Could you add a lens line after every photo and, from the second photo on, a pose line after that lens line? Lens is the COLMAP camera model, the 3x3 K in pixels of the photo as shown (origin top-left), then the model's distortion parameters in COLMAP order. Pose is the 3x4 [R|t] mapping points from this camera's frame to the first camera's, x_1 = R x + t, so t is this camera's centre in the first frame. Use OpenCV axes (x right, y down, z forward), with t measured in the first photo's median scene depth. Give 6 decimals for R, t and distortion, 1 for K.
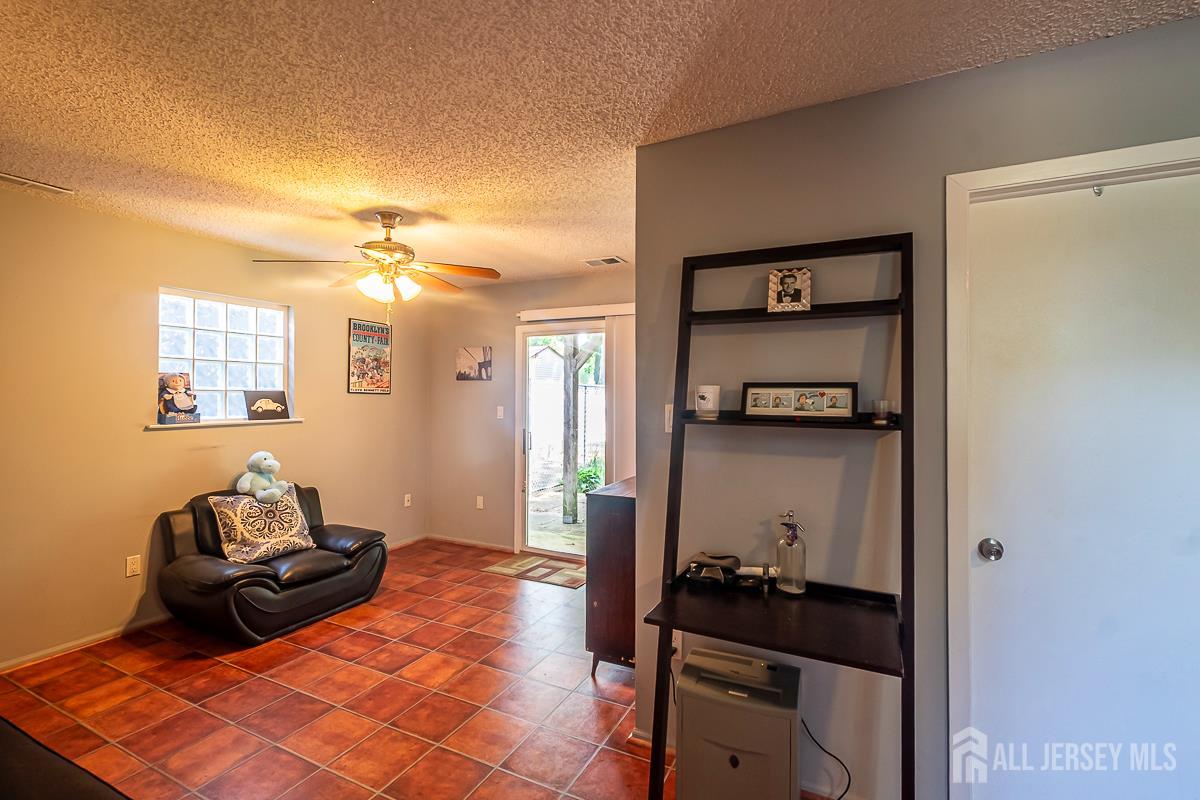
lens RADIAL K [[543.5, 0, 601.5], [0, 543.5, 393.1], [0, 0, 1]] dist [-0.000489, -0.001025]
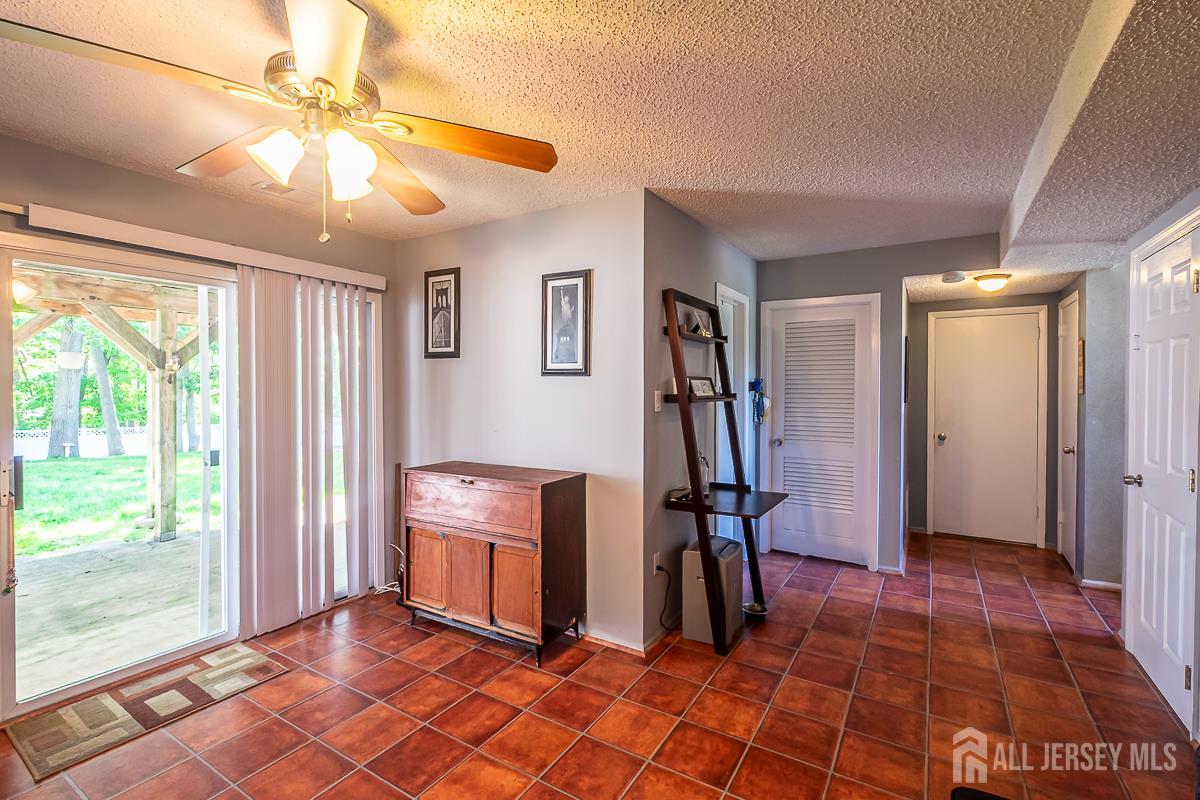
lens RADIAL K [[543.5, 0, 597.2], [0, 543.5, 399.0], [0, 0, 1]] dist [-0.000489, -0.001025]
pose [[0.082530, -0.024163, 0.996296, -0.901309], [-0.005450, 0.999680, 0.024697, 0.004736], [-0.996574, -0.007468, 0.082371, 0.750305]]
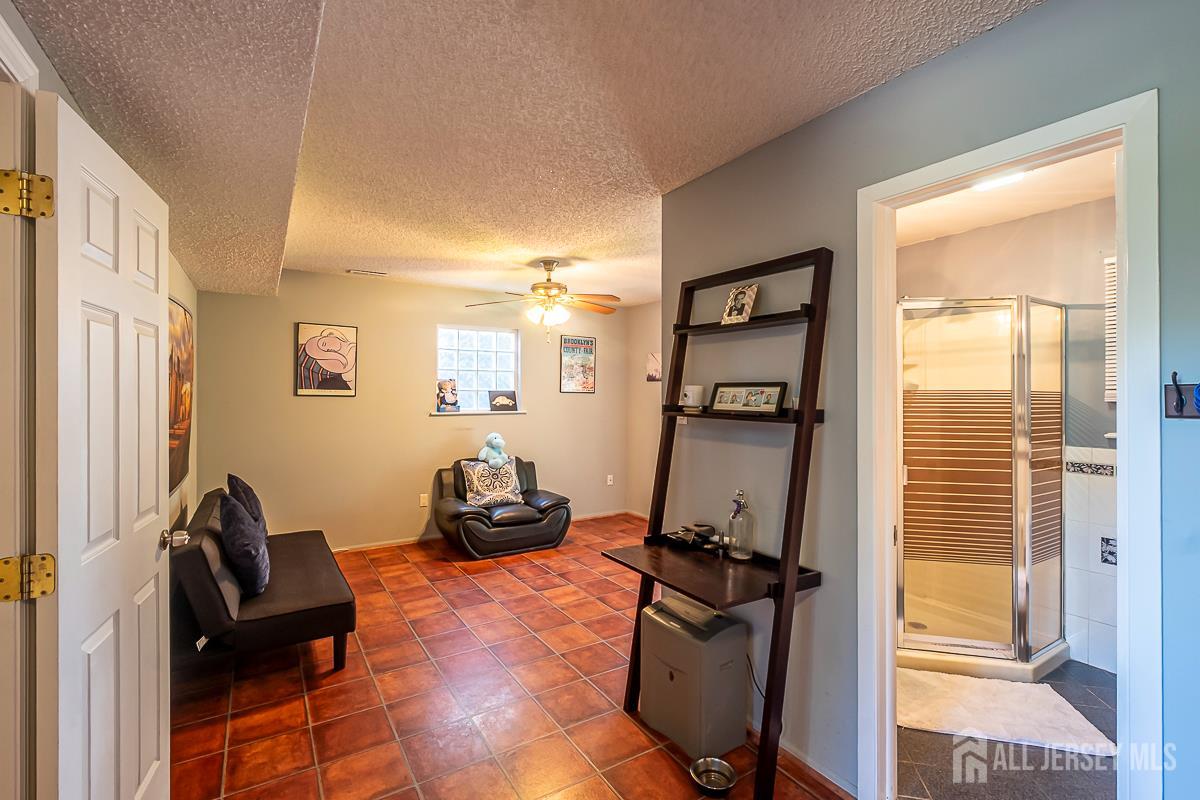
lens RADIAL K [[543.5, 0, 595.8], [0, 543.5, 394.4], [0, 0, 1]] dist [-0.000489, -0.001025]
pose [[0.854930, 0.000960, -0.518743, 0.436804], [0.000769, 0.999995, 0.003119, 0.001517], [0.518743, -0.003066, 0.854924, -0.114012]]
